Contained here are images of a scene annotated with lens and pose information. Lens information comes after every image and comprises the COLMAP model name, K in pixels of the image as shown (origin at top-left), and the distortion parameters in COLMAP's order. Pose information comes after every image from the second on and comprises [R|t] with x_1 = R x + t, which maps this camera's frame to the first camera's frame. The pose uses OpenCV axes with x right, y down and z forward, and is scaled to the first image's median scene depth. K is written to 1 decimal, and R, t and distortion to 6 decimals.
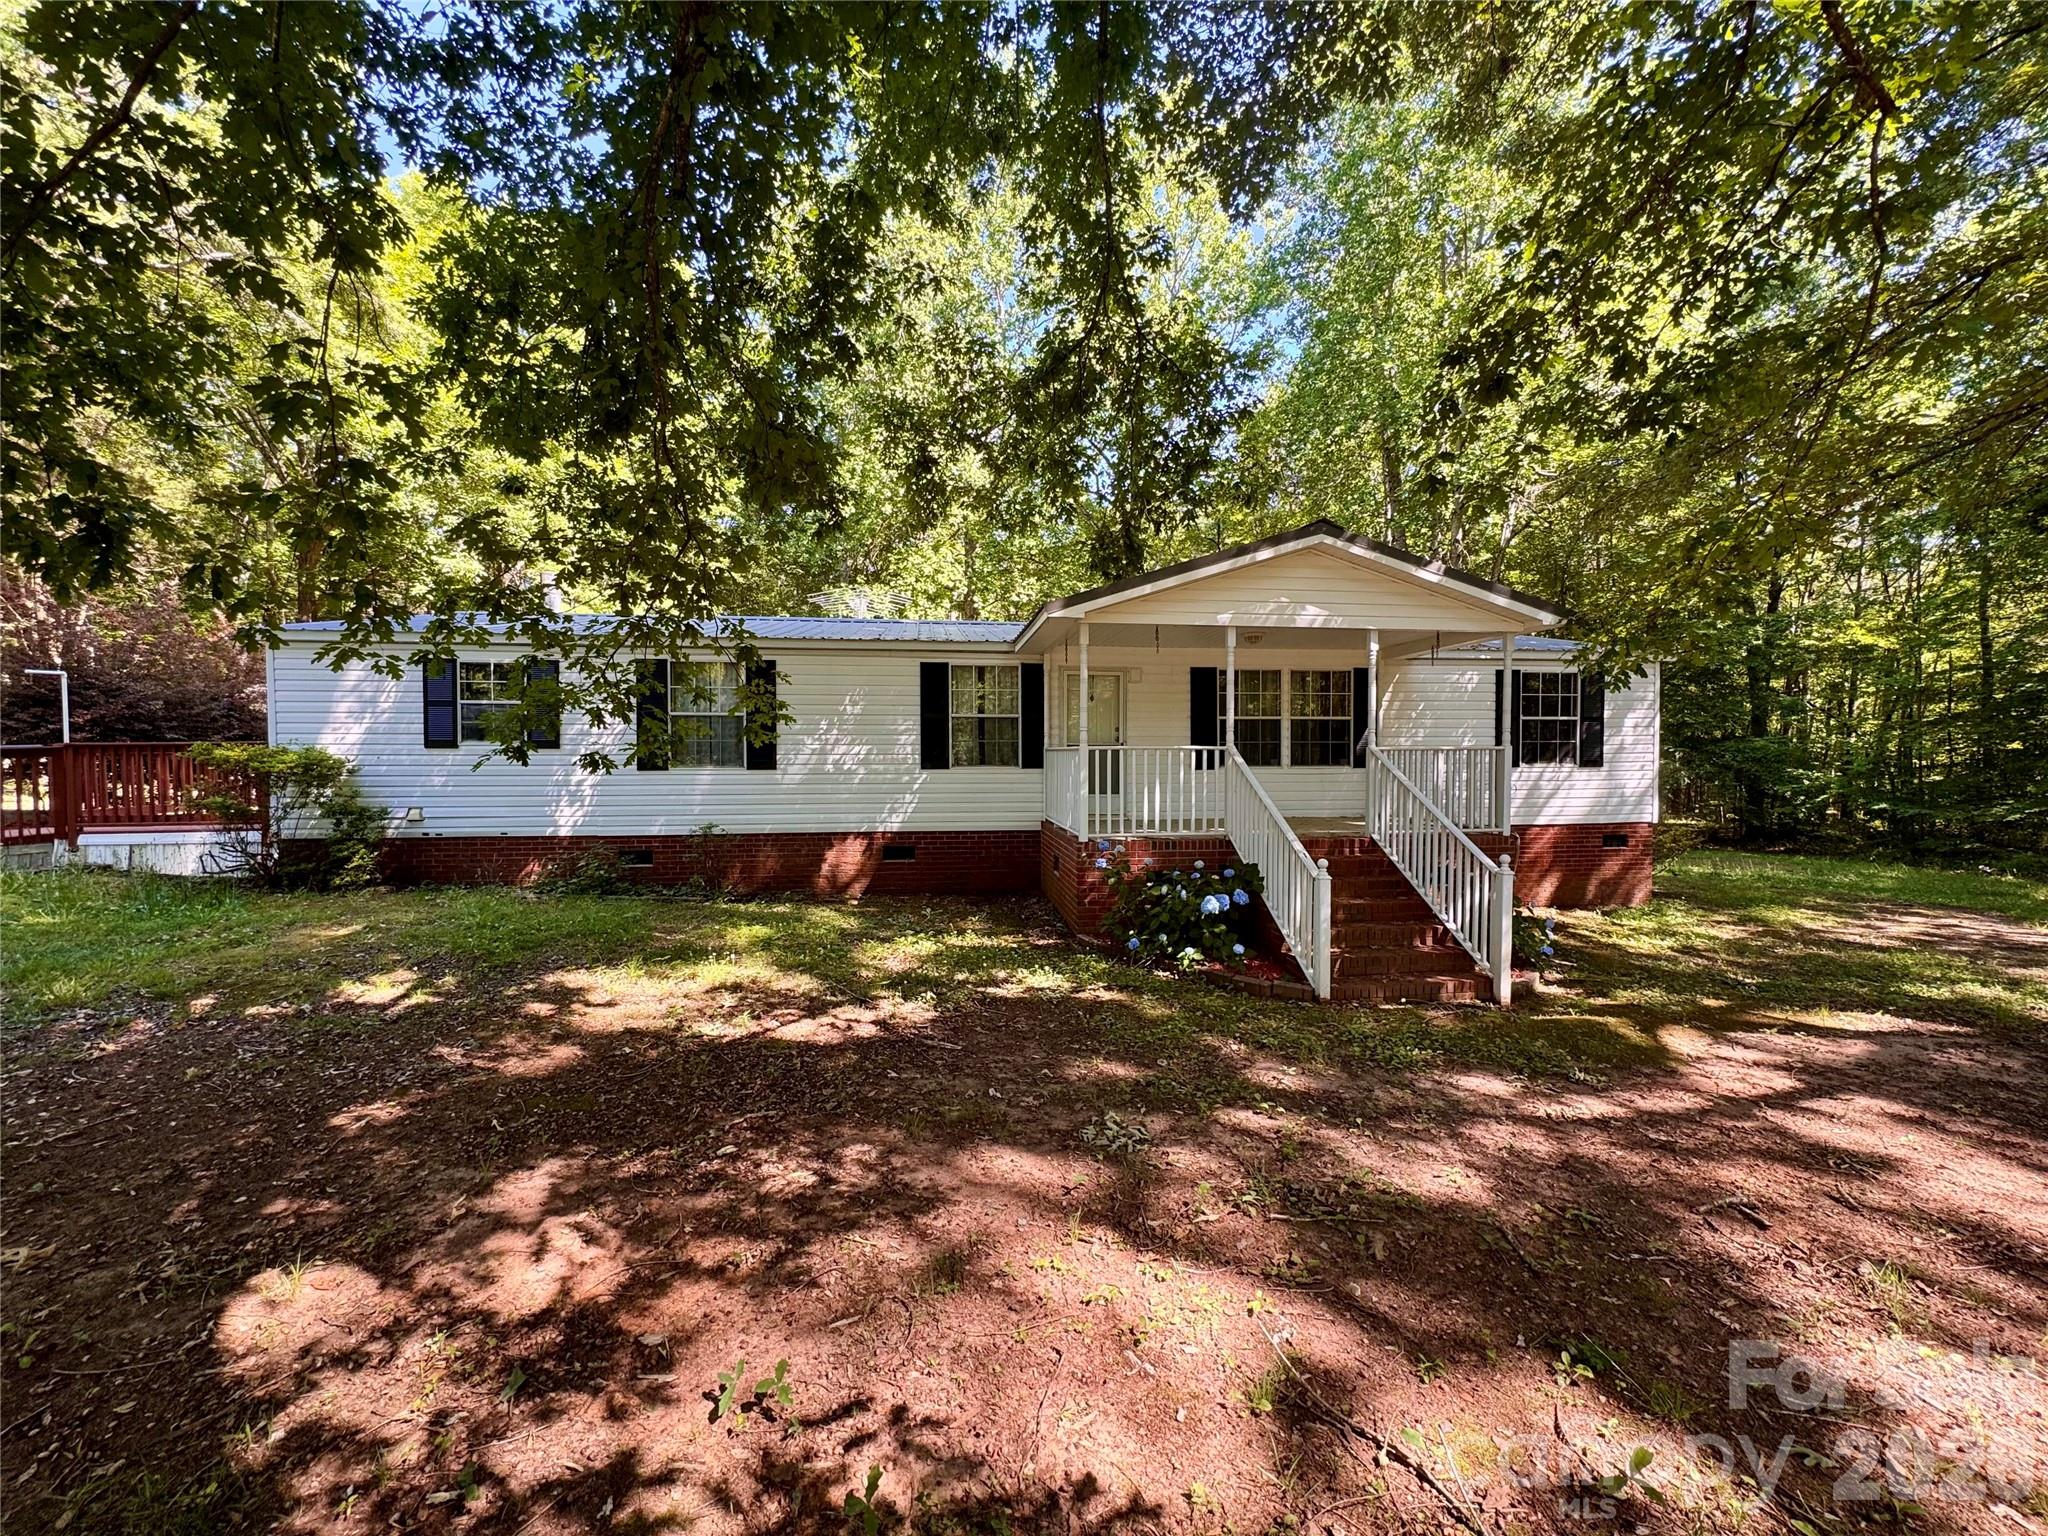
lens RADIAL K [[821.1, 0, 1026.3], [0, 821.1, 754.7], [0, 0, 1]] dist [0.000029, -0.000027]
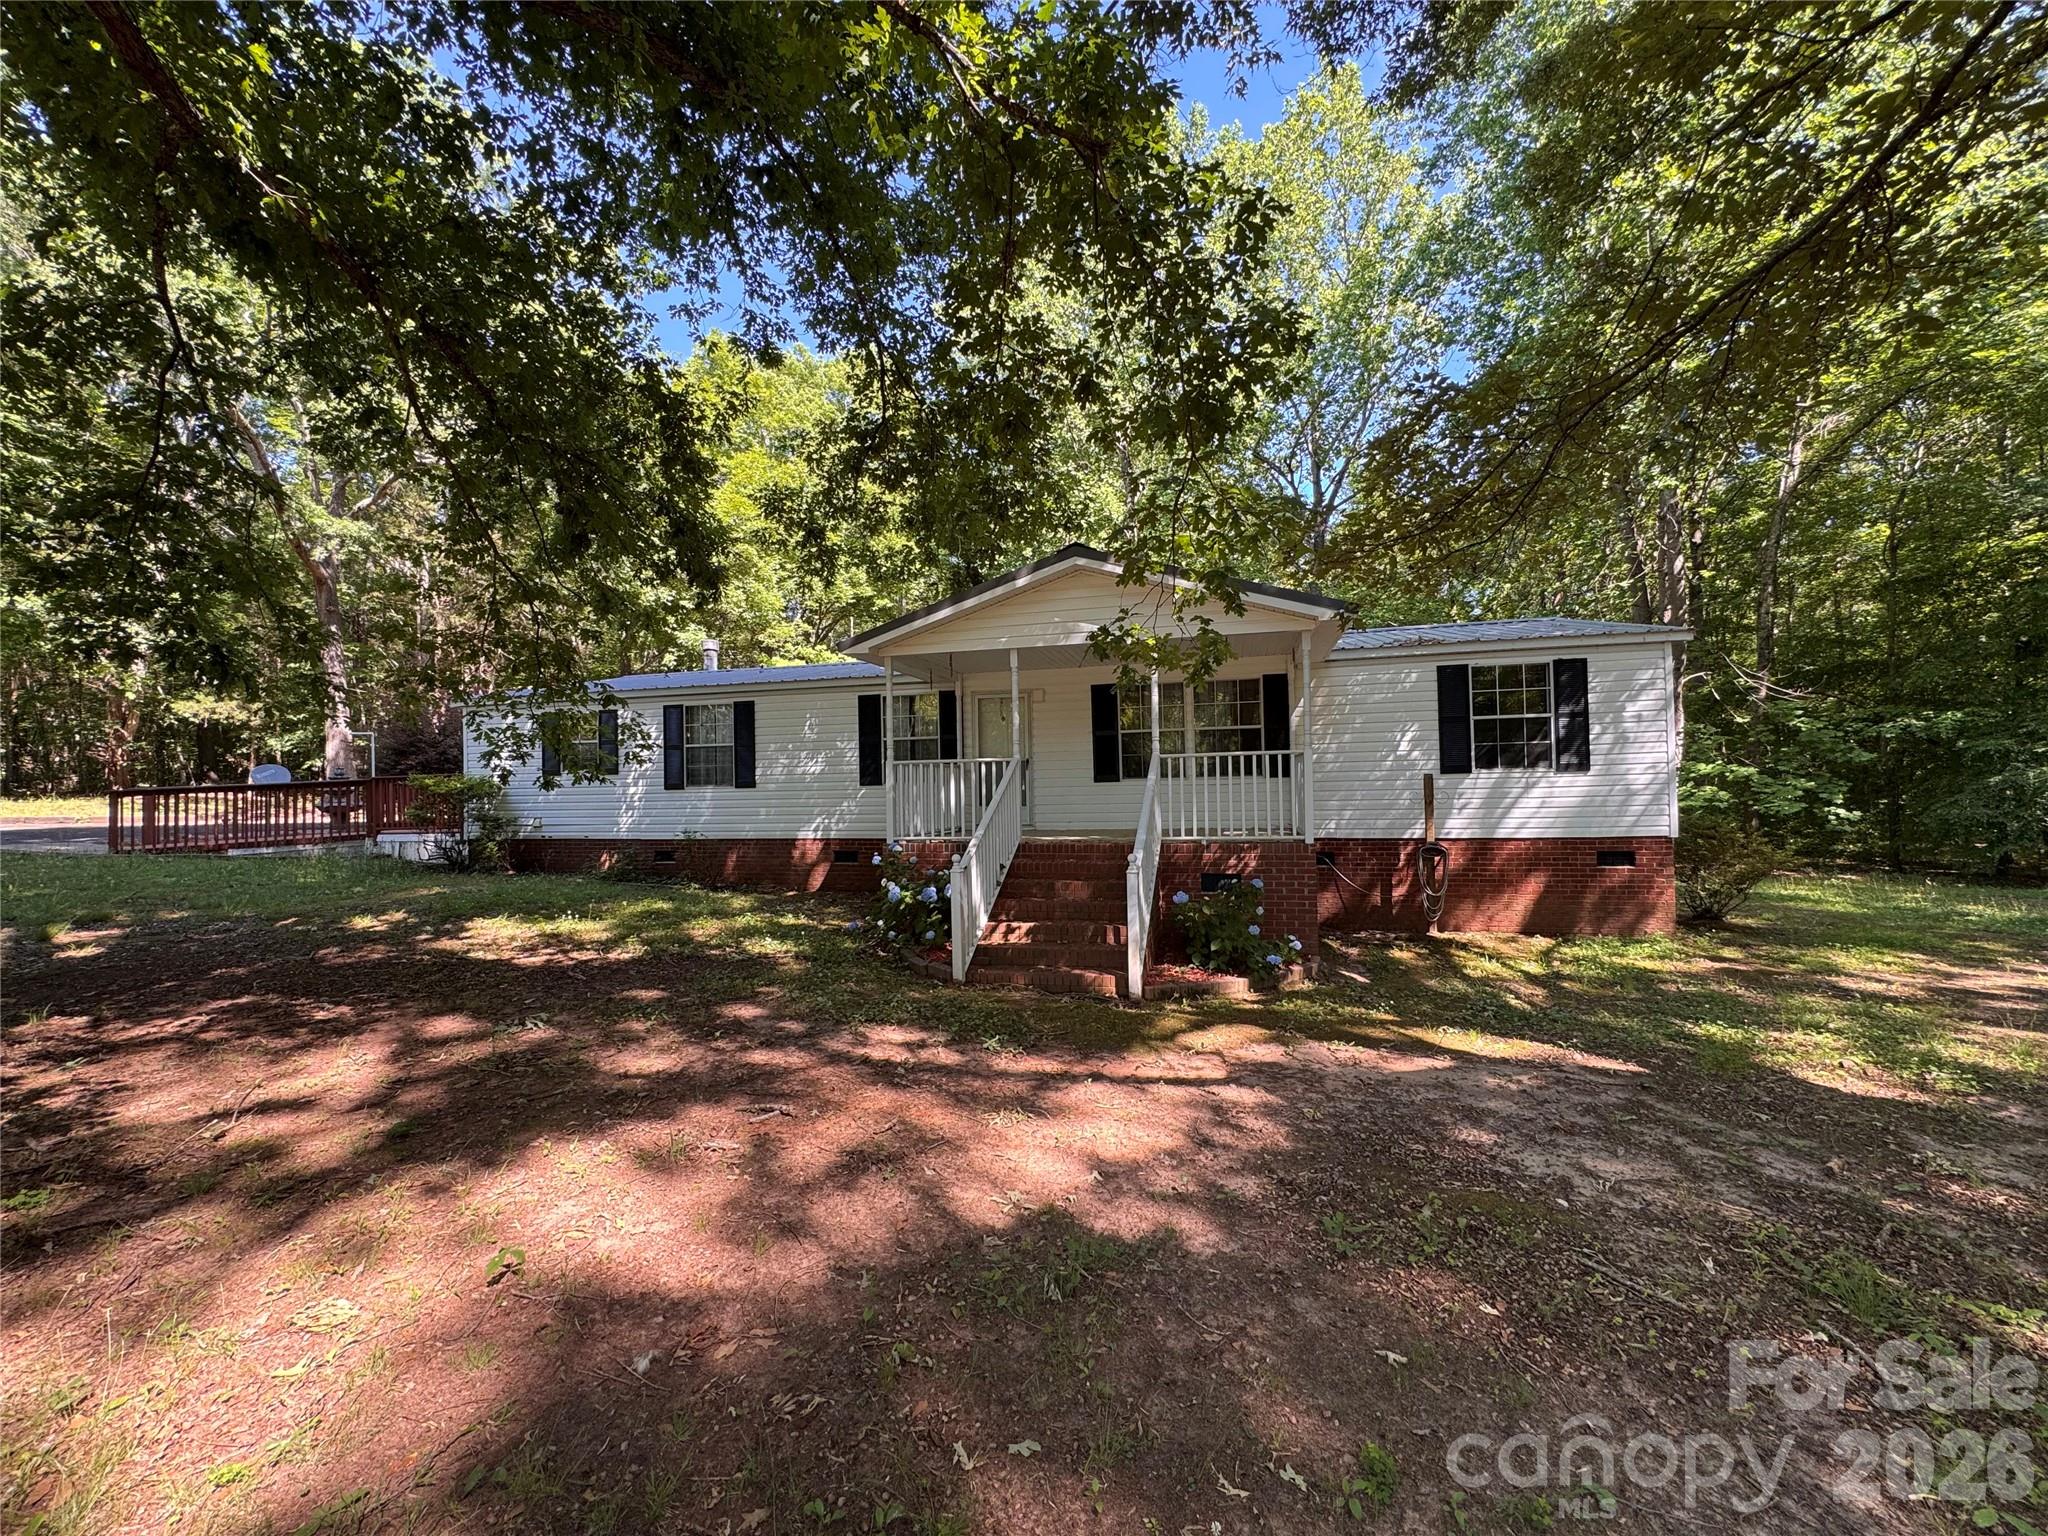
lens RADIAL K [[821.1, 0, 1001.7], [0, 821.1, 780.6], [0, 0, 1]] dist [0.000029, -0.000027]
pose [[0.922808, -0.019813, -0.384750, 0.605195], [0.020491, 0.999787, -0.002337, 0.020047], [0.384714, -0.005727, 0.923018, -0.019459]]
